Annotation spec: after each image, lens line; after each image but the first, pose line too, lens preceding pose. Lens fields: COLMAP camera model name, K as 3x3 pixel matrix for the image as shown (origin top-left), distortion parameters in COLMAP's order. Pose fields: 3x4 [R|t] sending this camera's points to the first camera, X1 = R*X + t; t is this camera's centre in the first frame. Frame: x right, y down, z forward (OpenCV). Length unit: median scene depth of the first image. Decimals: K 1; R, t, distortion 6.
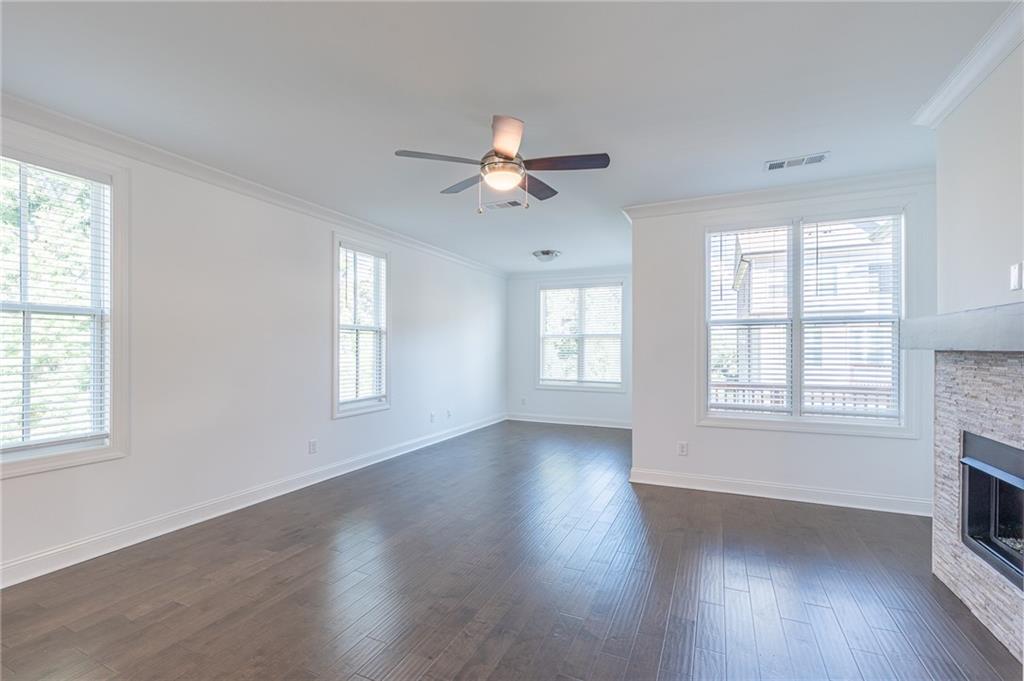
lens RADIAL K [[446.2, 0, 518.5], [0, 446.2, 343.8], [0, 0, 1]] dist [-0.003588, -0.000625]
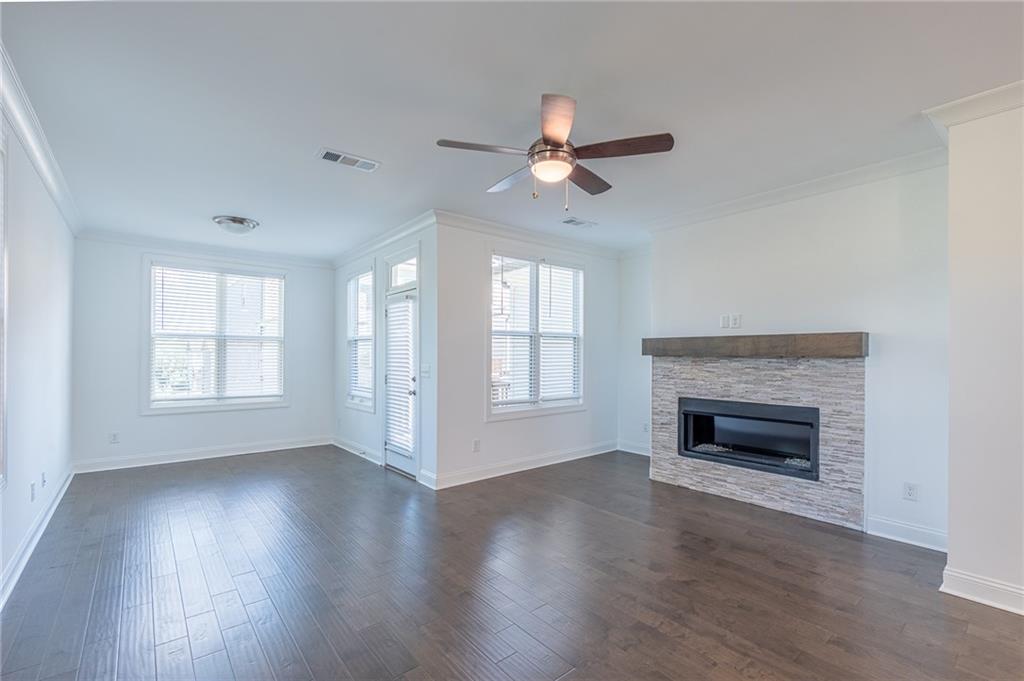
lens RADIAL K [[446.0, 0, 509.4], [0, 446.0, 355.5], [0, 0, 1]] dist [-0.015967, -0.000265]
pose [[0.444726, -0.002943, 0.895662, -0.465315], [-0.010086, 0.999915, 0.008294, 0.002392], [-0.895610, -0.012722, 0.444658, 0.353029]]
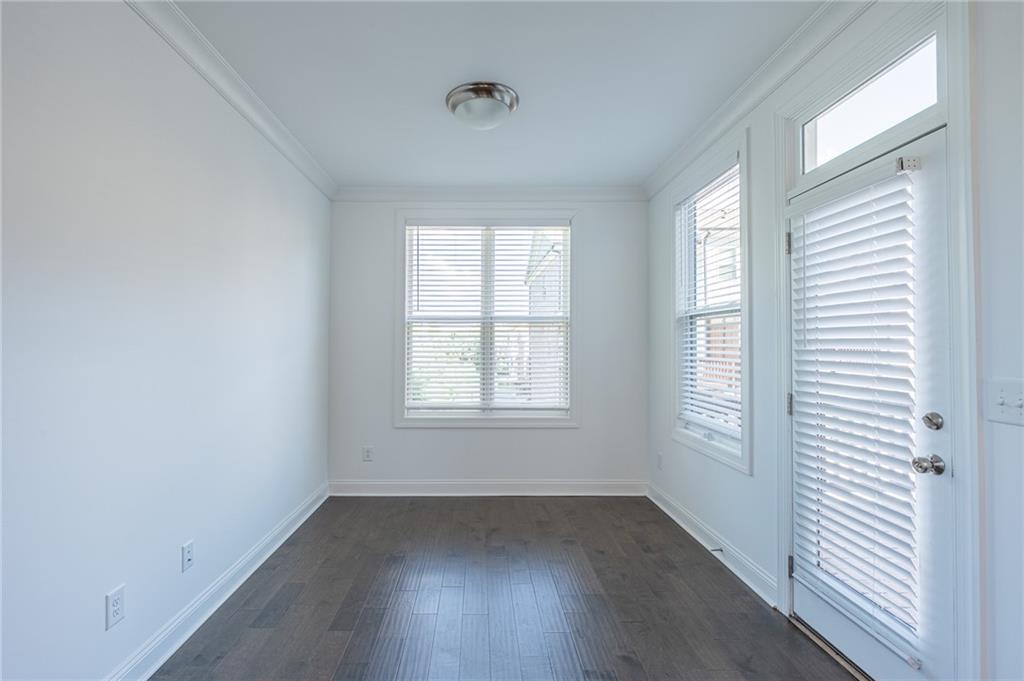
lens RADIAL K [[450.0, 0, 505.3], [0, 450.0, 338.1], [0, 0, 1]] dist [0.001424, -0.000075]
pose [[0.889254, 0.004239, 0.457393, -0.117965], [-0.001729, 0.999981, -0.005905, 0.009510], [-0.457410, 0.004461, 0.889245, 0.792733]]
